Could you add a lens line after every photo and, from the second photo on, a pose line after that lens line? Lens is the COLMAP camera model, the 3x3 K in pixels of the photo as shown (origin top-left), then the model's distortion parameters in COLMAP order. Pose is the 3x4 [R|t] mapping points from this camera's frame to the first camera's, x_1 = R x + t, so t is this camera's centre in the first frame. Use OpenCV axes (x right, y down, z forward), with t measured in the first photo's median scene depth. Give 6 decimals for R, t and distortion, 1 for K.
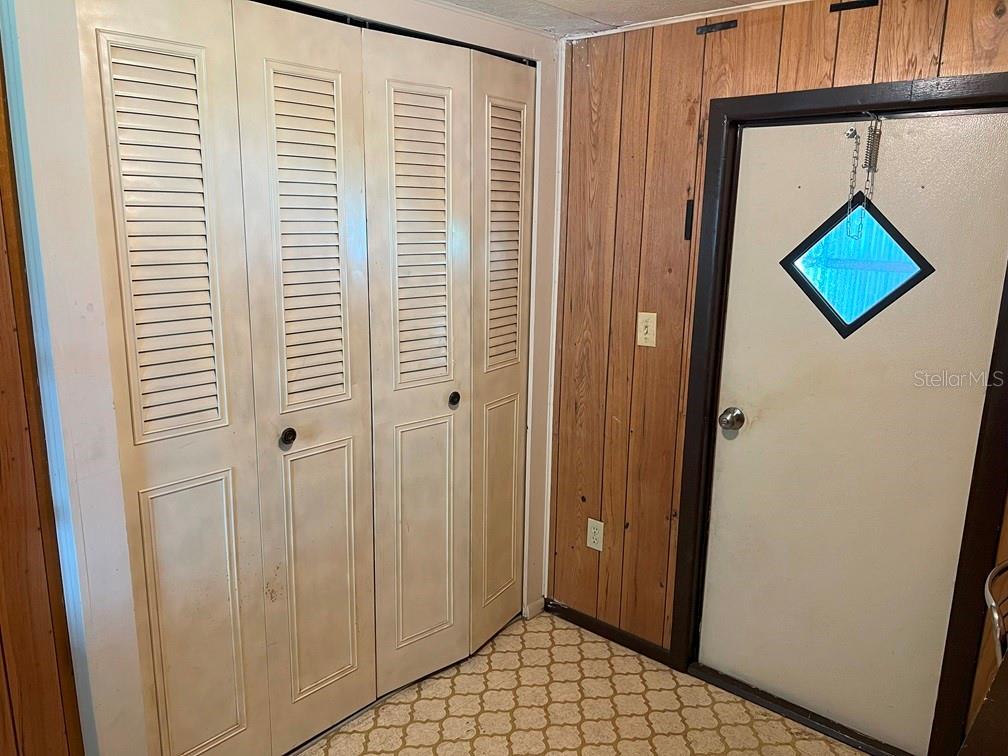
lens RADIAL K [[764.2, 0, 496.9], [0, 764.2, 381.5], [0, 0, 1]] dist [0.066251, -0.069545]
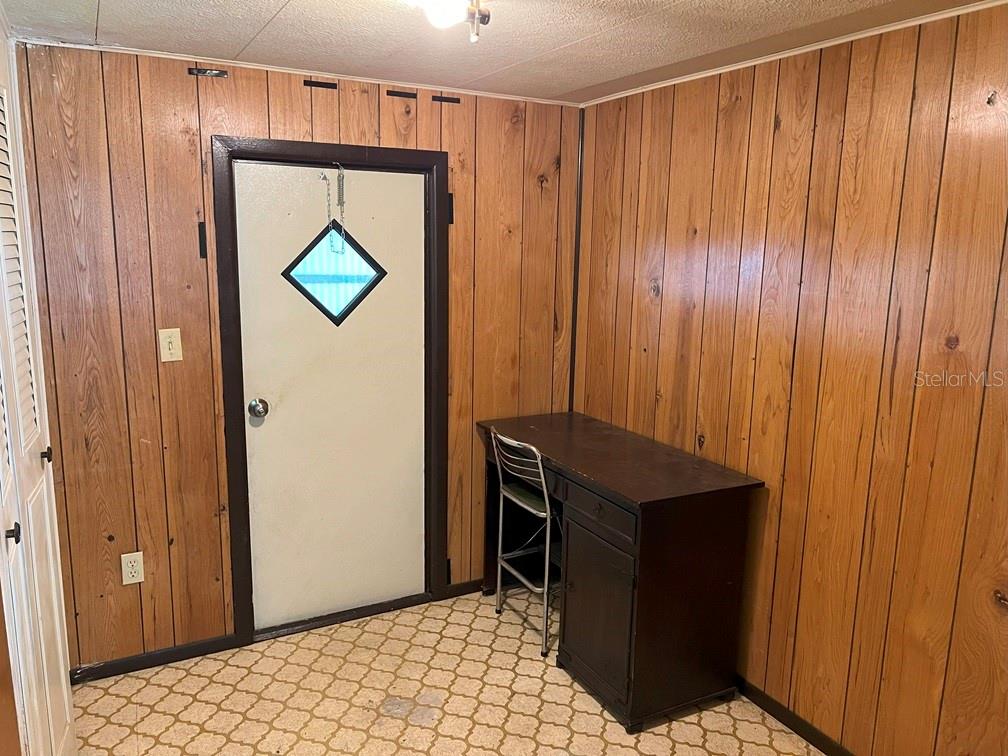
lens RADIAL K [[764.2, 0, 496.9], [0, 764.2, 381.5], [0, 0, 1]] dist [0.066251, -0.069545]
pose [[0.358864, -0.183912, 0.915092, -0.604564], [0.196379, 0.973328, 0.118604, -0.056871], [-0.912498, 0.137143, 0.385409, 0.202119]]
